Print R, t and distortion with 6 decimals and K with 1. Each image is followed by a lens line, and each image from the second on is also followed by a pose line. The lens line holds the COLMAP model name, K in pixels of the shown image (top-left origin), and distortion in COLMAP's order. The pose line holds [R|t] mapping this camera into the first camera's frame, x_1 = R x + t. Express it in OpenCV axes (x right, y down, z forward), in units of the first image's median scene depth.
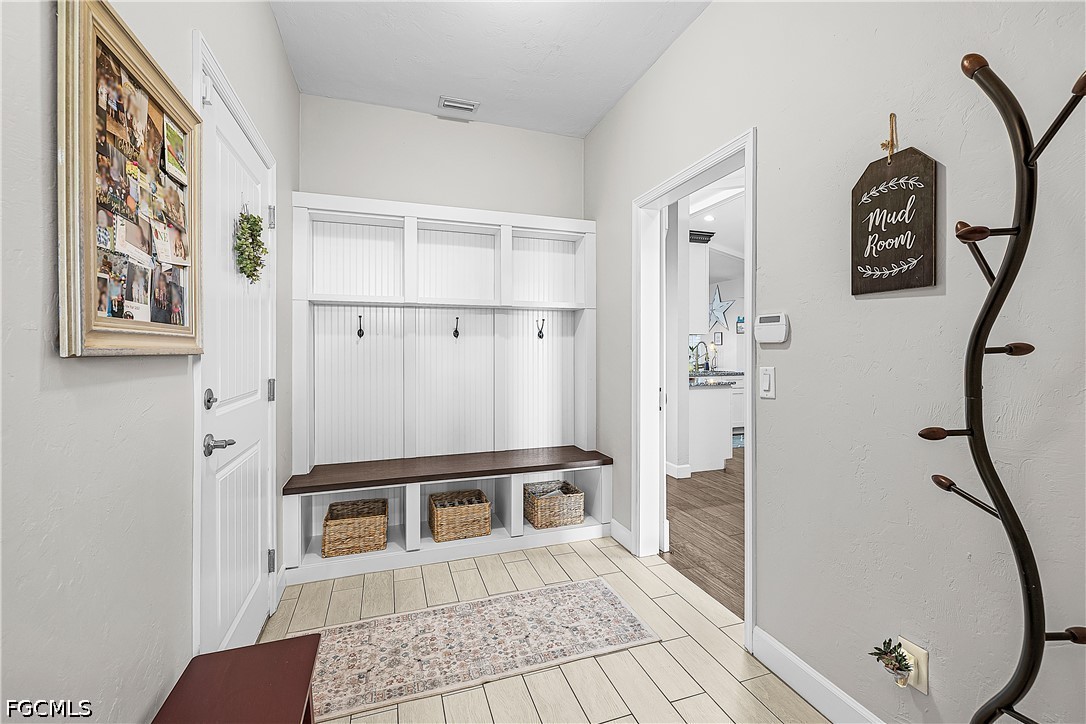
lens RADIAL K [[461.9, 0, 544.9], [0, 461.9, 348.1], [0, 0, 1]] dist [-0.000553, -0.000220]
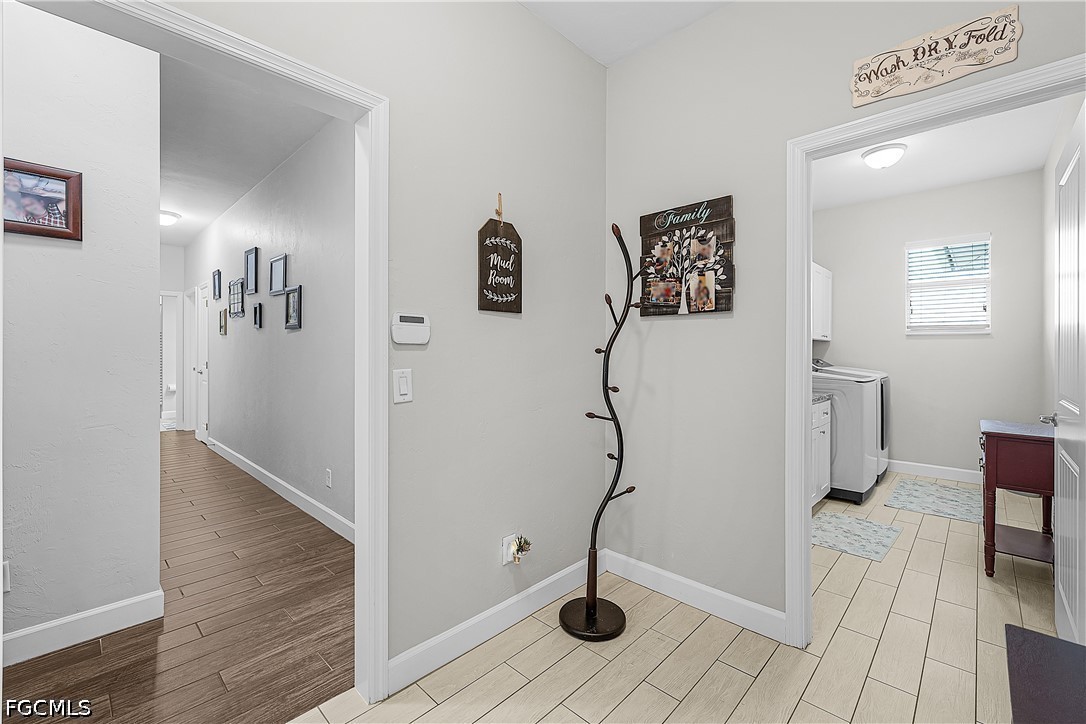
lens RADIAL K [[461.9, 0, 544.9], [0, 461.9, 348.1], [0, 0, 1]] dist [-0.000553, -0.000220]
pose [[-0.463708, 0.002546, 0.885984, -0.627712], [-0.006132, 0.999963, -0.006083, 0.002007], [-0.885967, -0.008254, -0.463675, 1.527753]]
